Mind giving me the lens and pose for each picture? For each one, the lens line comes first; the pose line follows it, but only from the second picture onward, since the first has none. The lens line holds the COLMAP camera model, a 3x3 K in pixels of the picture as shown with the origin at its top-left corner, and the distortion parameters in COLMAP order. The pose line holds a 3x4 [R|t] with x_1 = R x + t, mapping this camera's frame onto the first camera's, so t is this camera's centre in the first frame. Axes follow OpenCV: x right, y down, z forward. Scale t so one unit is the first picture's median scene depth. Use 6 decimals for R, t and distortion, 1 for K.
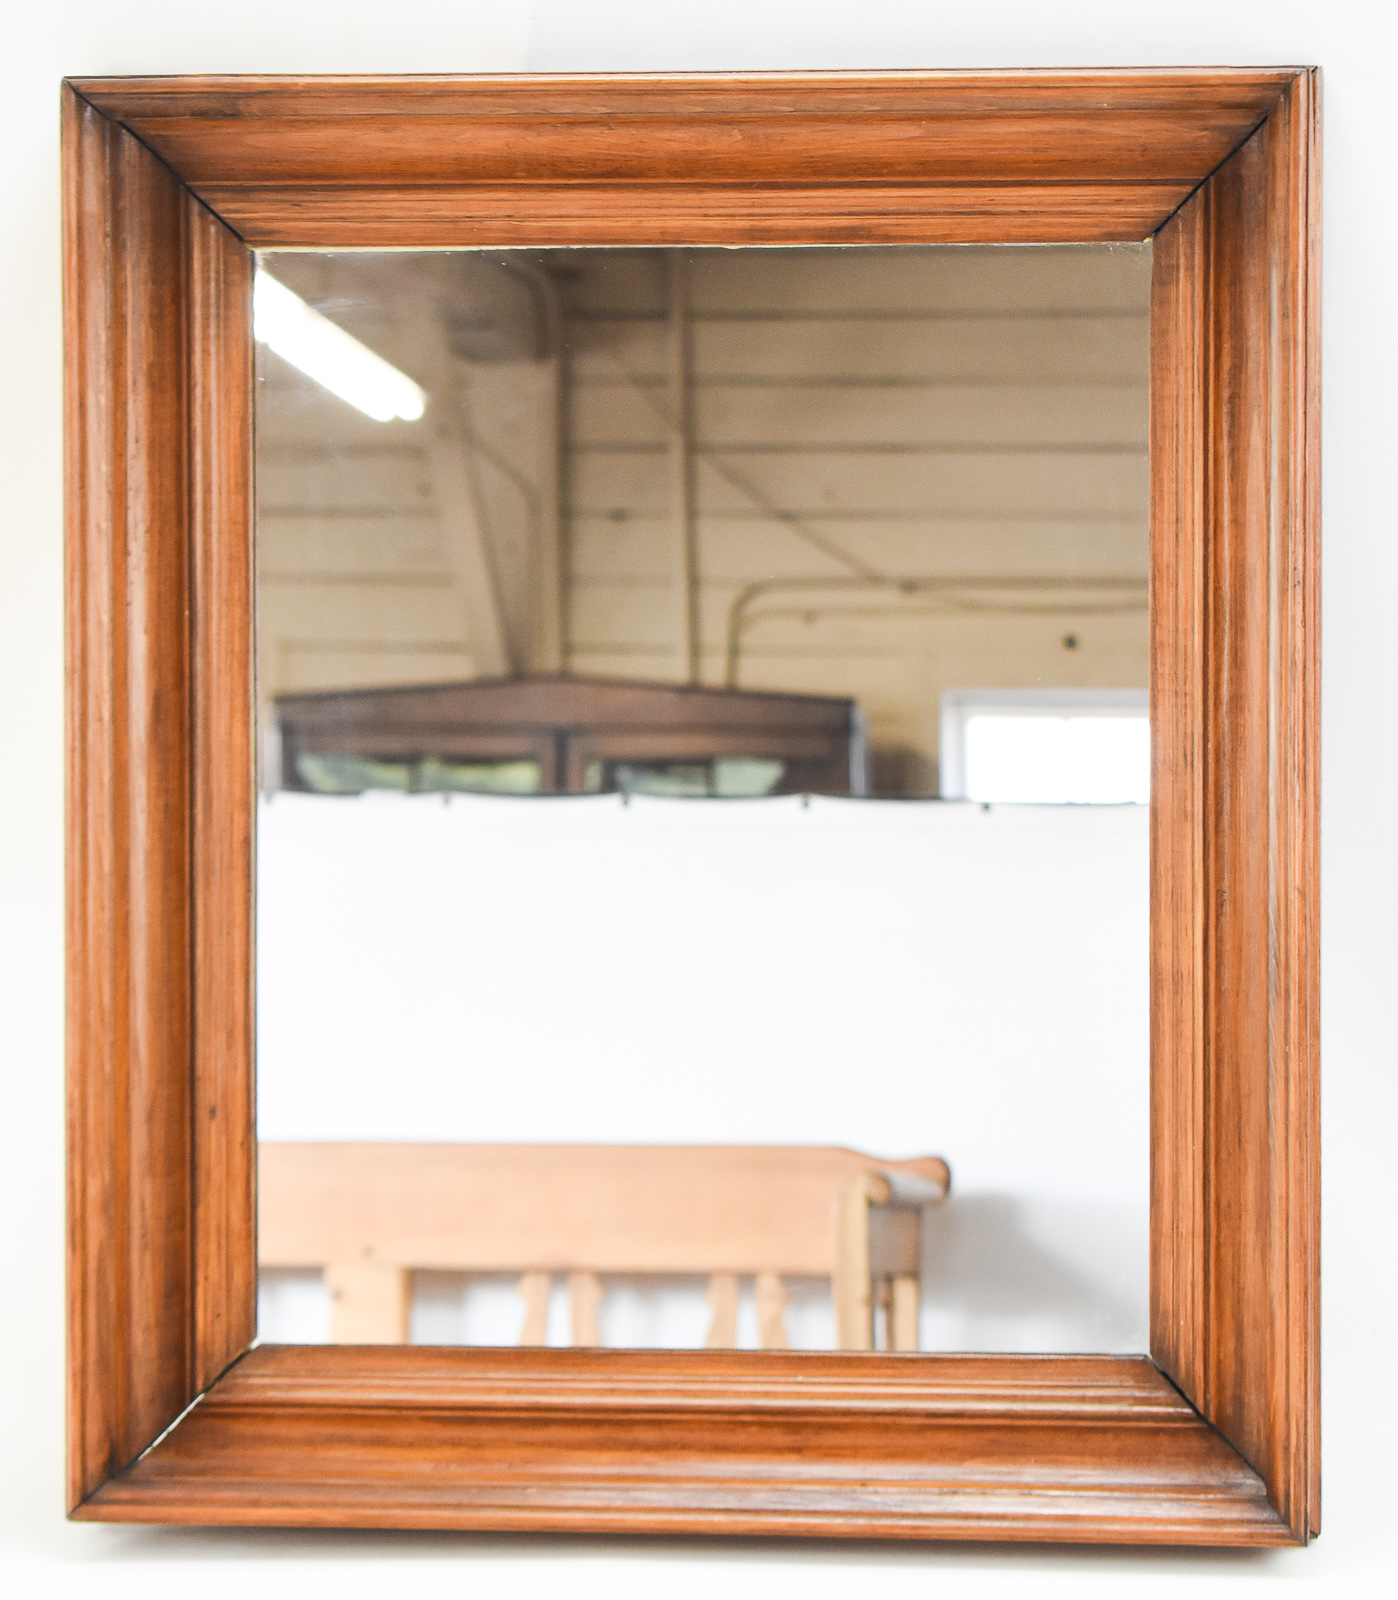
lens RADIAL K [[4409.4, 0, 787.0], [0, 4409.4, 649.3], [0, 0, 1]] dist [-0.039028, 0.000000]
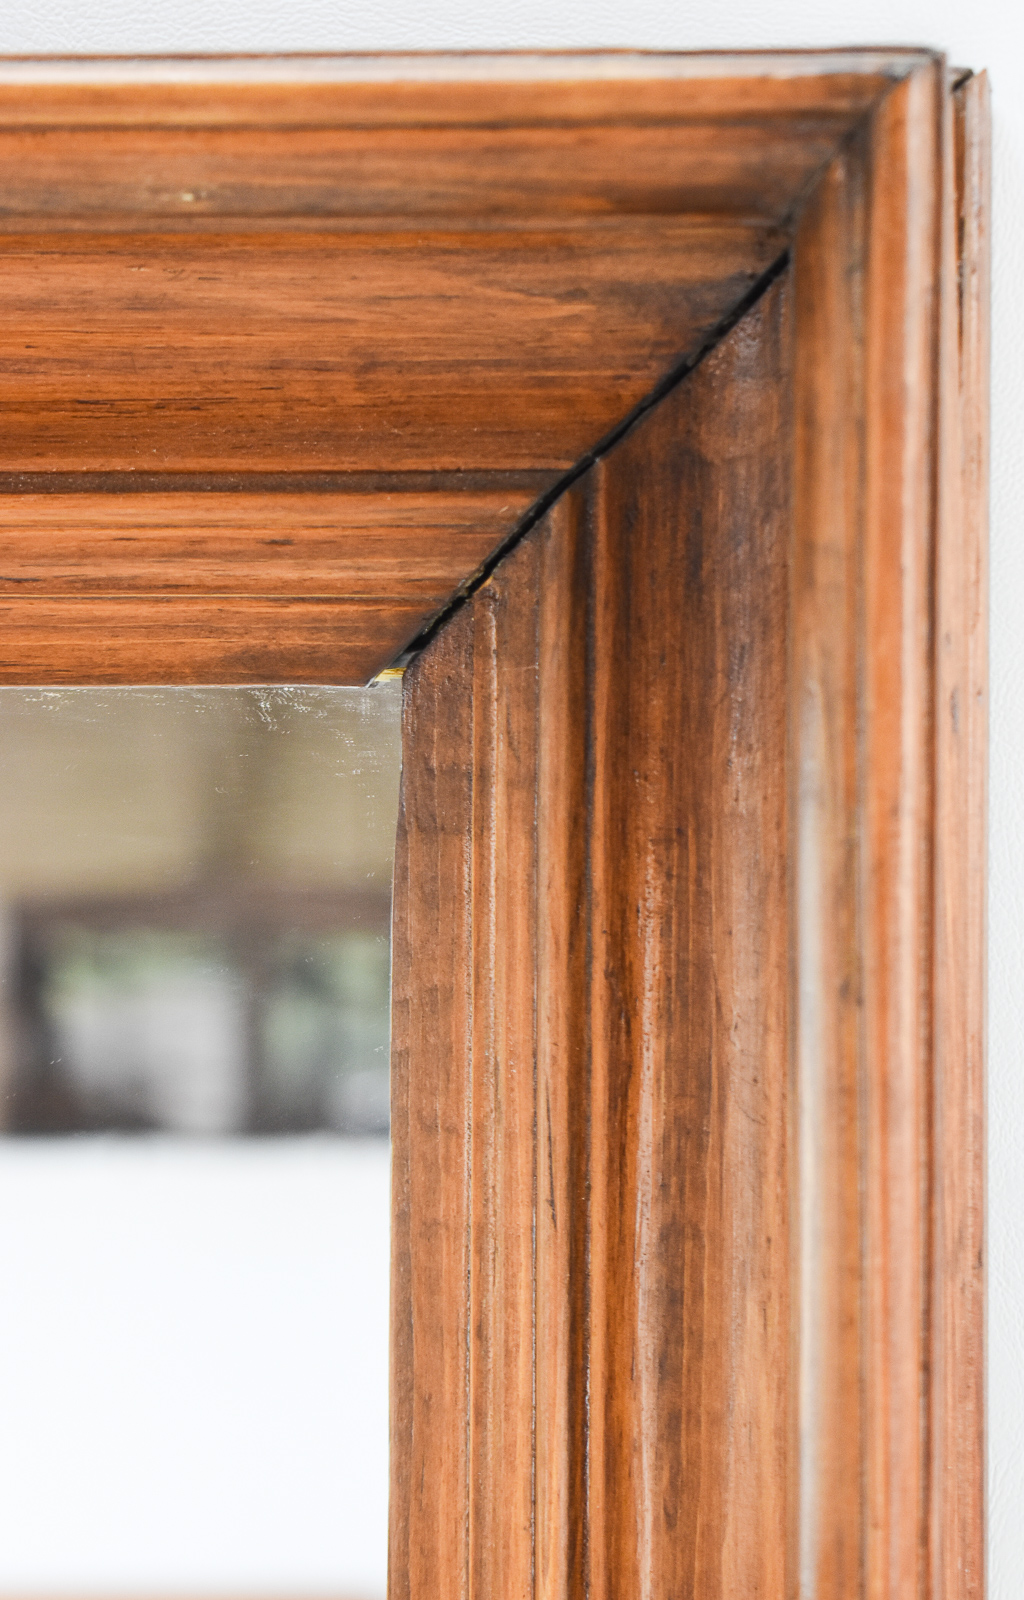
lens RADIAL K [[3975.3, 0, 524.7], [0, 3975.3, 804.1], [0, 0, 1]] dist [0.062792, 0.000000]
pose [[0.999930, 0.000562, 0.011828, 0.088427], [-0.000481, 0.999977, -0.006786, -0.083249], [-0.011831, 0.006780, 0.999907, 0.742020]]
